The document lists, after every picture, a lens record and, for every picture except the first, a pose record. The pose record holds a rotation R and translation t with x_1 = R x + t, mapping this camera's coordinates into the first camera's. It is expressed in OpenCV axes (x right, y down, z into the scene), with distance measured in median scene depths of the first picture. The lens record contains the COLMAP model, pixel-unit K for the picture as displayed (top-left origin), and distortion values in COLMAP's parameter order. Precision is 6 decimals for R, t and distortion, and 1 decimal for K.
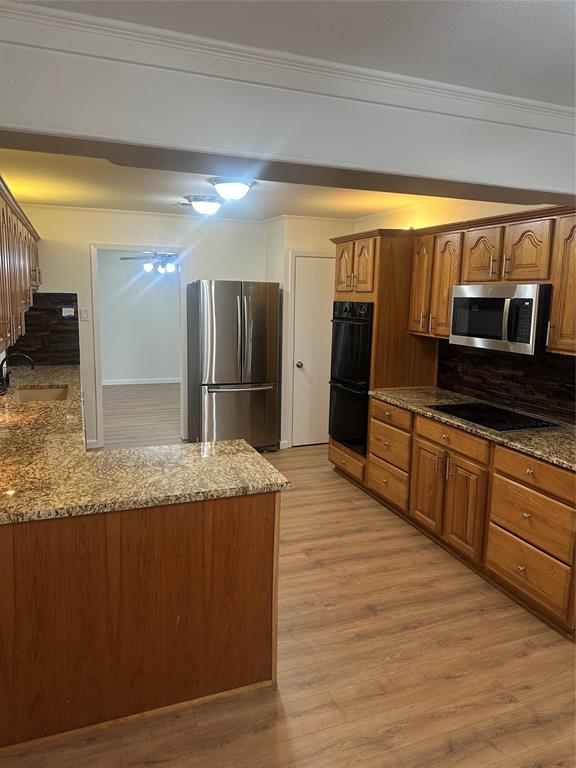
lens RADIAL K [[540.7, 0, 294.8], [0, 540.7, 385.6], [0, 0, 1]] dist [0.071903, -0.087161]
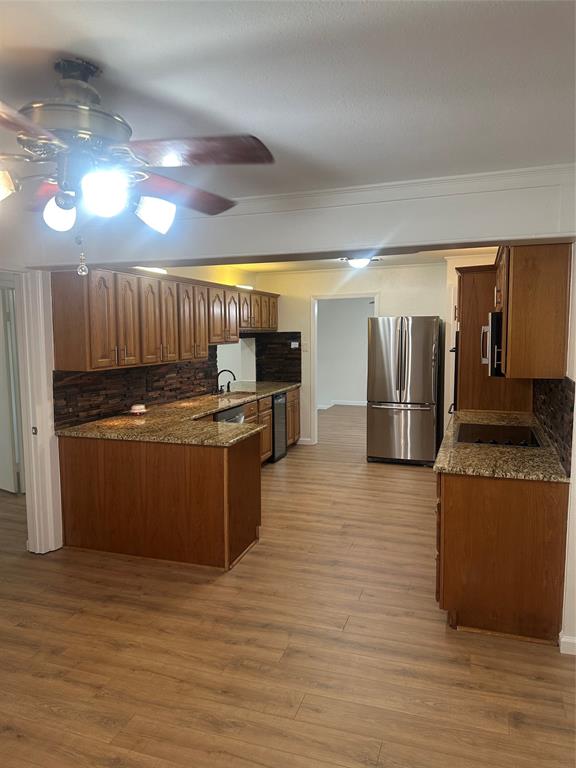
lens RADIAL K [[540.7, 0, 287.8], [0, 540.7, 380.7], [0, 0, 1]] dist [0.071903, -0.087161]
pose [[0.763032, 0.031533, -0.645591, 0.656761], [-0.076373, 0.996211, -0.041607, 0.022255], [0.641832, 0.081053, 0.762549, -0.088974]]
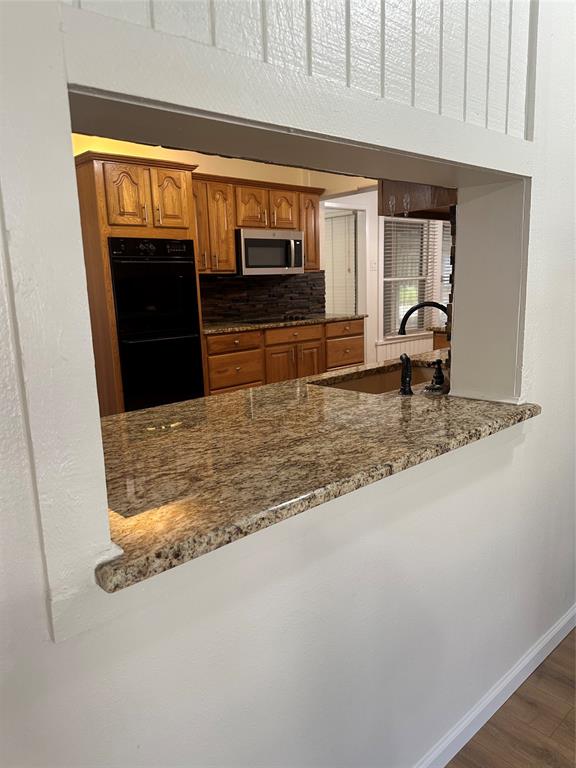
lens RADIAL K [[540.7, 0, 286.5], [0, 540.7, 388.5], [0, 0, 1]] dist [0.071903, -0.087161]
pose [[-0.360484, -0.196208, 0.911896, -0.932697], [0.175396, 0.945928, 0.272867, -0.149072], [-0.916126, 0.258307, -0.306578, 1.309828]]
